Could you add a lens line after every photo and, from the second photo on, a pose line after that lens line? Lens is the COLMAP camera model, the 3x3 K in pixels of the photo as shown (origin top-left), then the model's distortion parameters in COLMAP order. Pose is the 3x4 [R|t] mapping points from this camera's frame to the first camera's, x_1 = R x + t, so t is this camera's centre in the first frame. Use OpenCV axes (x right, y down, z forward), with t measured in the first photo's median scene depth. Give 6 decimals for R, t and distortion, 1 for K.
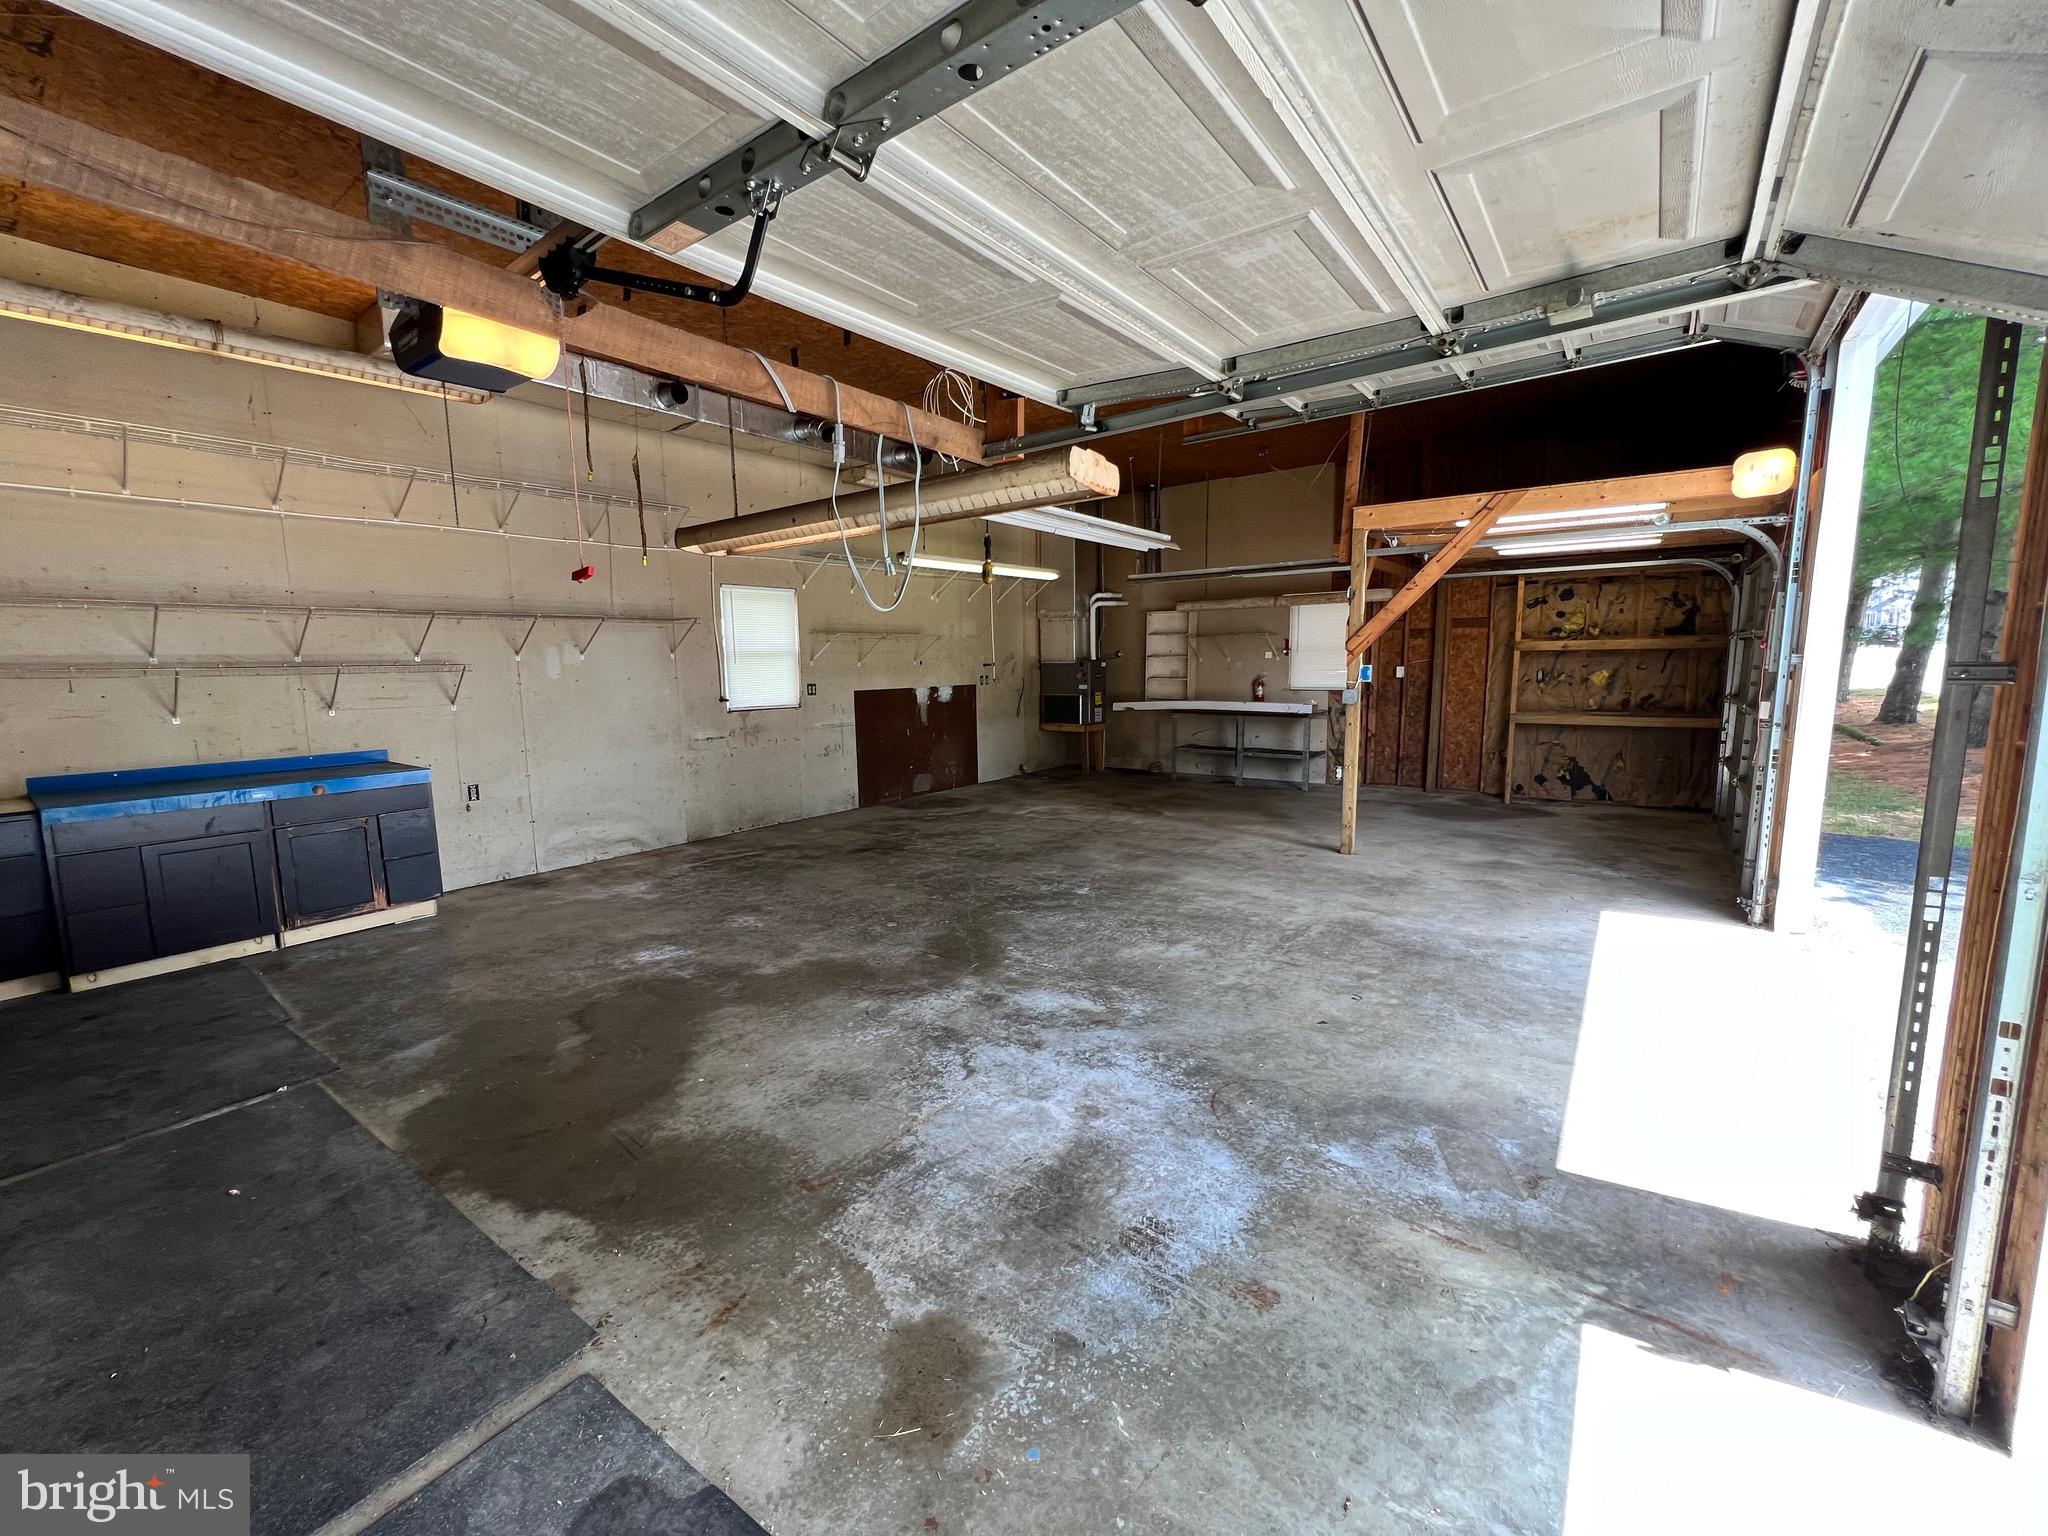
lens RADIAL K [[819.3, 0, 1017.3], [0, 819.3, 765.9], [0, 0, 1]] dist [-0.001682, 0.000978]
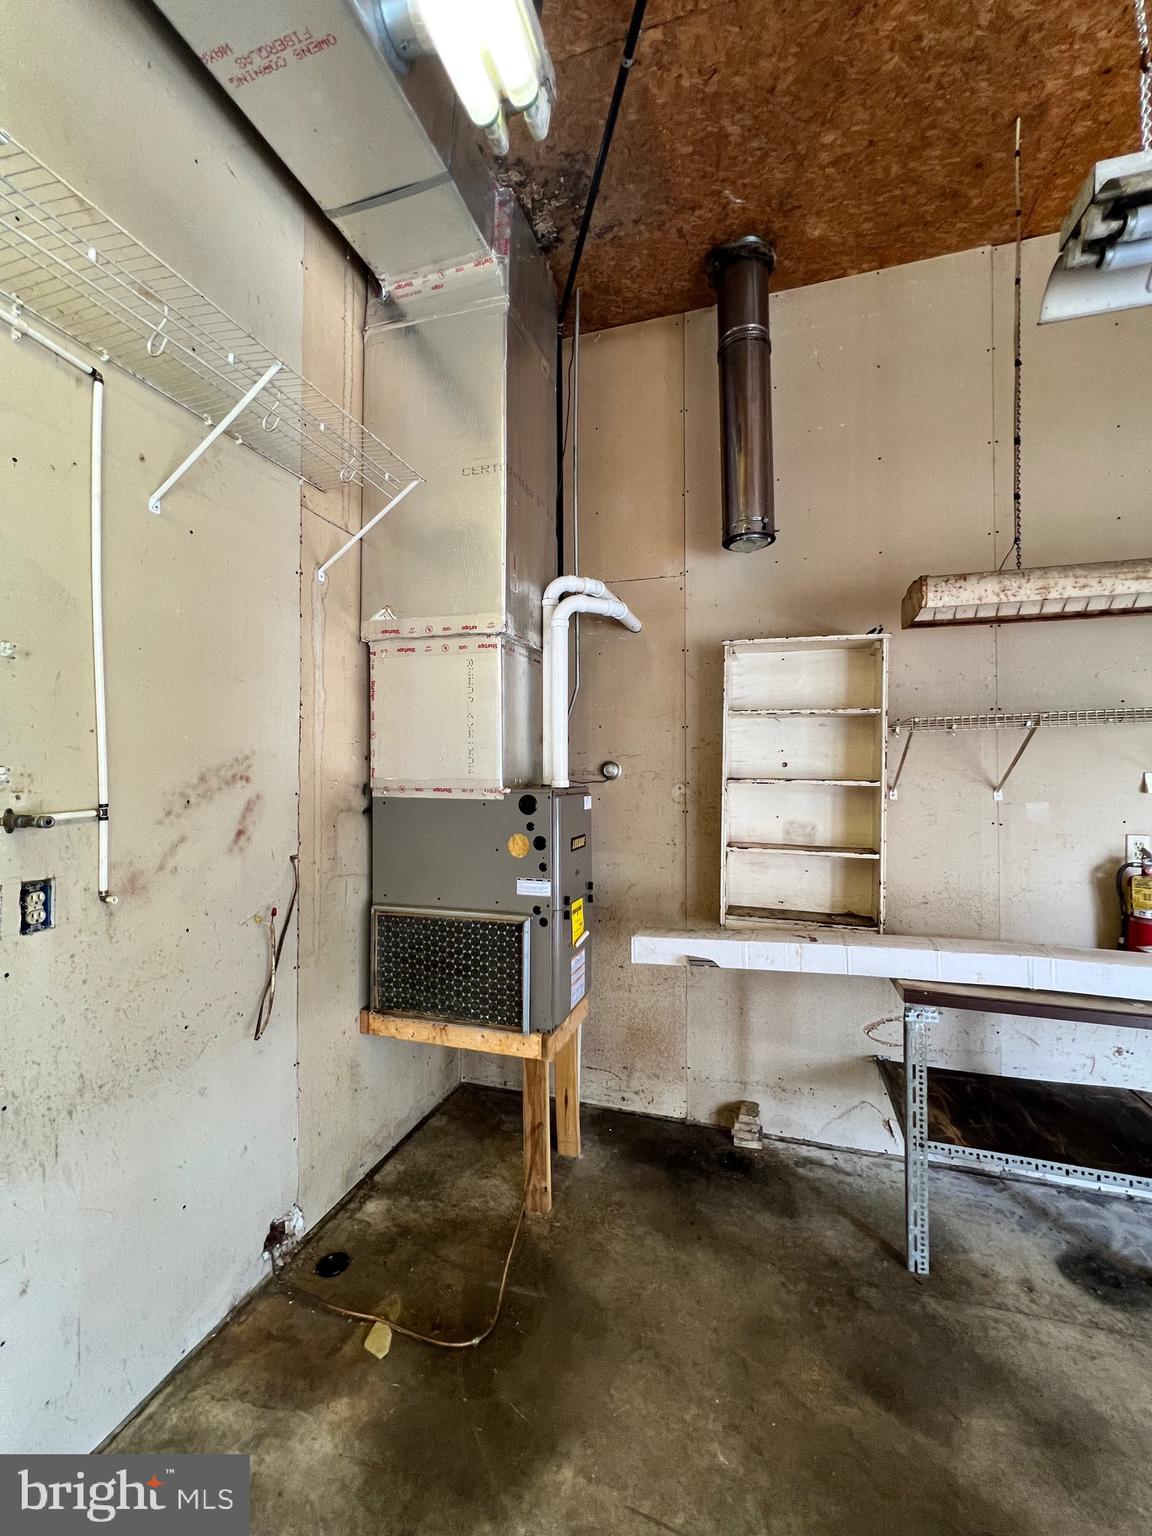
lens RADIAL K [[614.5, 0, 576.0], [0, 614.5, 768.0], [0, 0, 1]] dist [-0.001682, 0.000978]
pose [[0.944275, 0.024349, 0.328255, 0.052080], [0.023281, 0.989822, -0.140393, -0.212072], [-0.328333, 0.140212, 0.934098, 1.583466]]
